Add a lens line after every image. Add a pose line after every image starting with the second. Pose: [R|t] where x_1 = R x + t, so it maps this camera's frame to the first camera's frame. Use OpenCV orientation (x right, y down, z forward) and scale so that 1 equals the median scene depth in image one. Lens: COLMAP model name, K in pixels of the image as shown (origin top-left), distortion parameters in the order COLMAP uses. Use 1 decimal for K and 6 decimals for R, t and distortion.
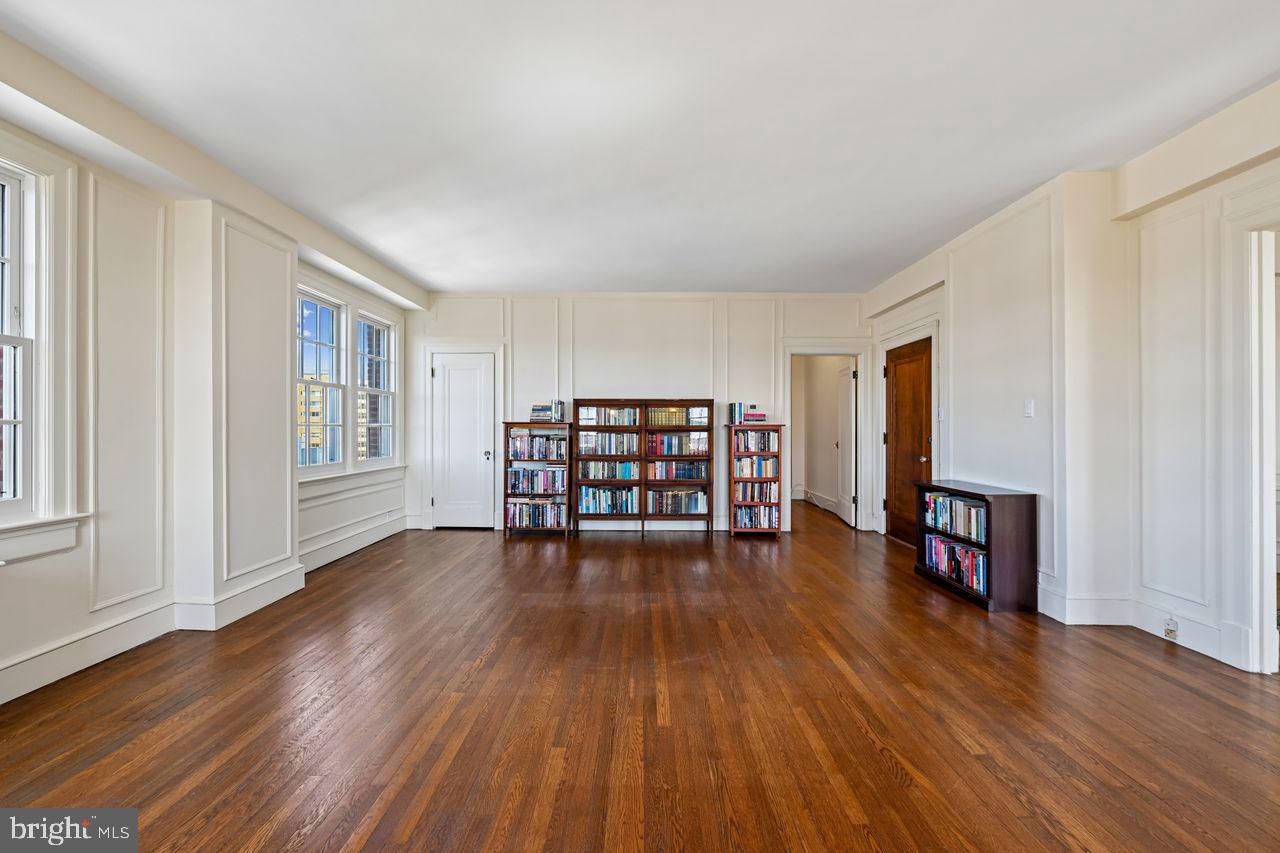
lens RADIAL K [[503.5, 0, 642.7], [0, 503.5, 429.9], [0, 0, 1]] dist [0.000837, 0.000049]
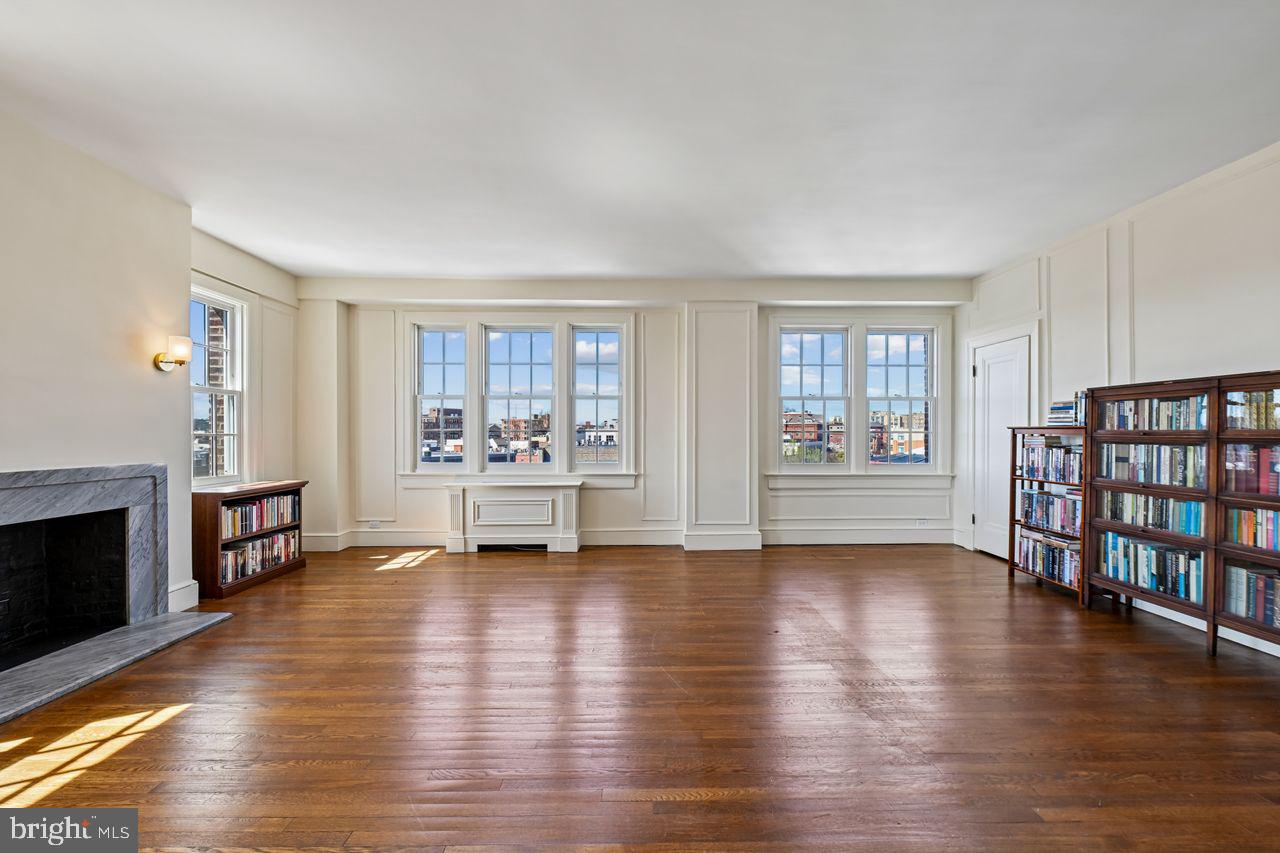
lens RADIAL K [[513.8, 0, 633.5], [0, 513.8, 438.4], [0, 0, 1]] dist [0.001220, 0.000119]
pose [[0.022590, 0.011948, -0.999673, 0.483849], [-0.005470, 0.999915, 0.011828, -0.004353], [0.999730, 0.005201, 0.022654, 0.412692]]
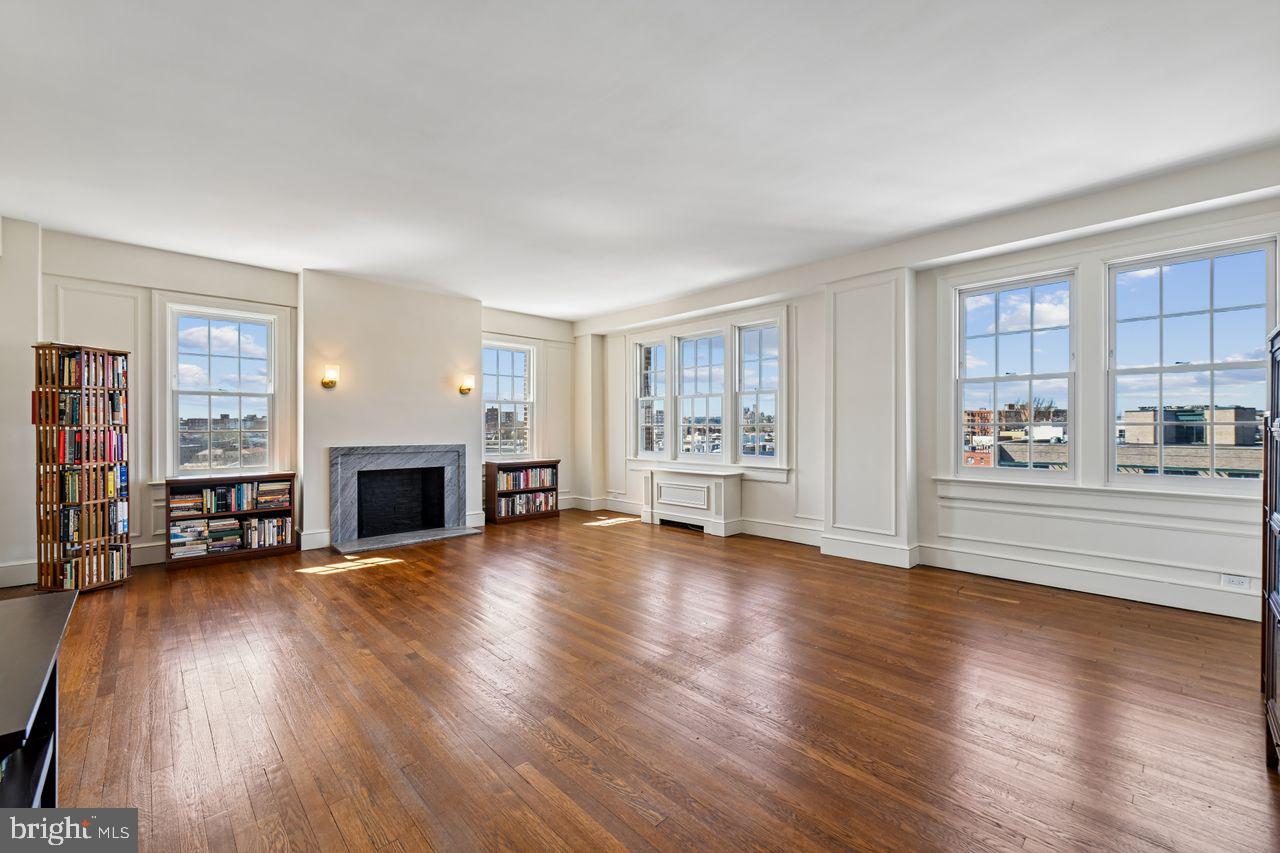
lens RADIAL K [[519.8, 0, 648.3], [0, 519.8, 428.2], [0, 0, 1]] dist [0.000428, 0.000246]
pose [[-0.712660, 0.004296, -0.701497, 0.374981], [0.000527, 0.999984, 0.005589, -0.006145], [0.701510, 0.003613, -0.712651, 0.948793]]
